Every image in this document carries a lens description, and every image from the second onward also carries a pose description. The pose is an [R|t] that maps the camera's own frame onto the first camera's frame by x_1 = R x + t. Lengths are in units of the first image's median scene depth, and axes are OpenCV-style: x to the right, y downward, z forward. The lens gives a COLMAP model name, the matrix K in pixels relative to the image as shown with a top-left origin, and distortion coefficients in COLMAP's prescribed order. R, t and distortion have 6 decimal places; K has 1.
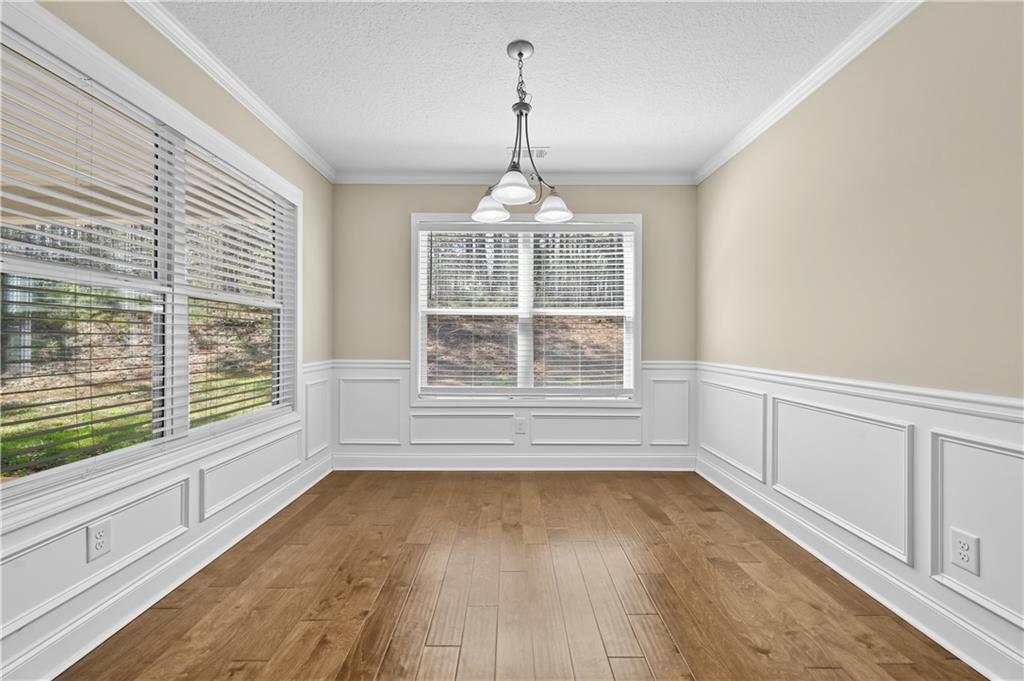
lens RADIAL K [[405.3, 0, 510.0], [0, 405.3, 338.2], [0, 0, 1]] dist [0.001418, 0.000217]
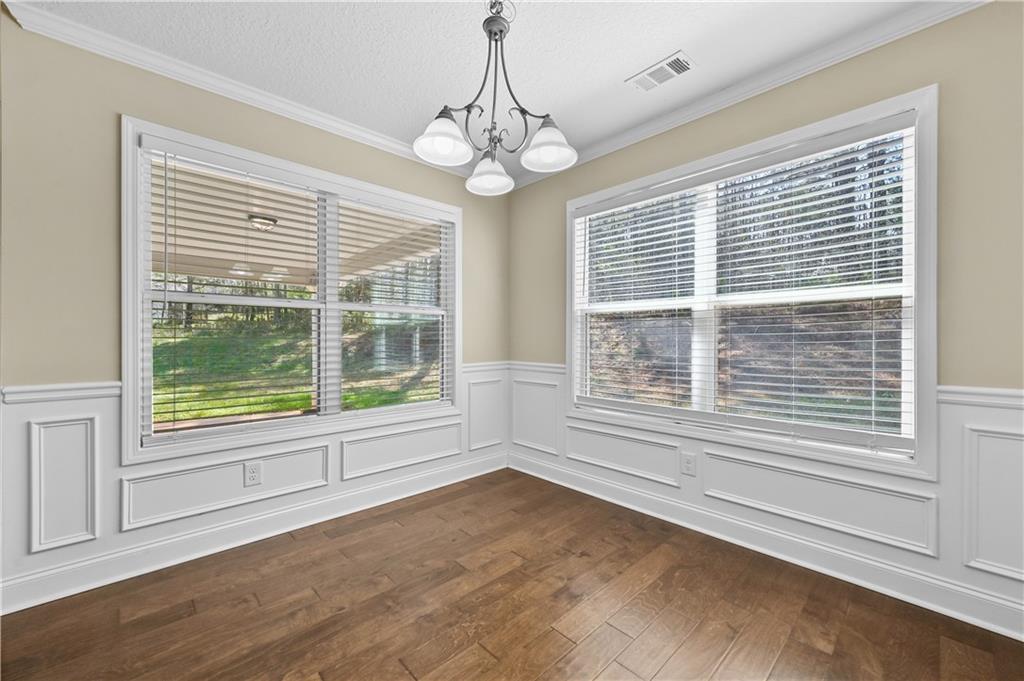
lens RADIAL K [[405.3, 0, 510.0], [0, 405.3, 338.2], [0, 0, 1]] dist [0.001418, 0.000217]
pose [[0.682371, -0.005841, -0.730983, 0.376794], [0.003353, 0.999983, -0.004861, 0.000144], [0.730998, 0.000866, 0.682379, 0.334790]]
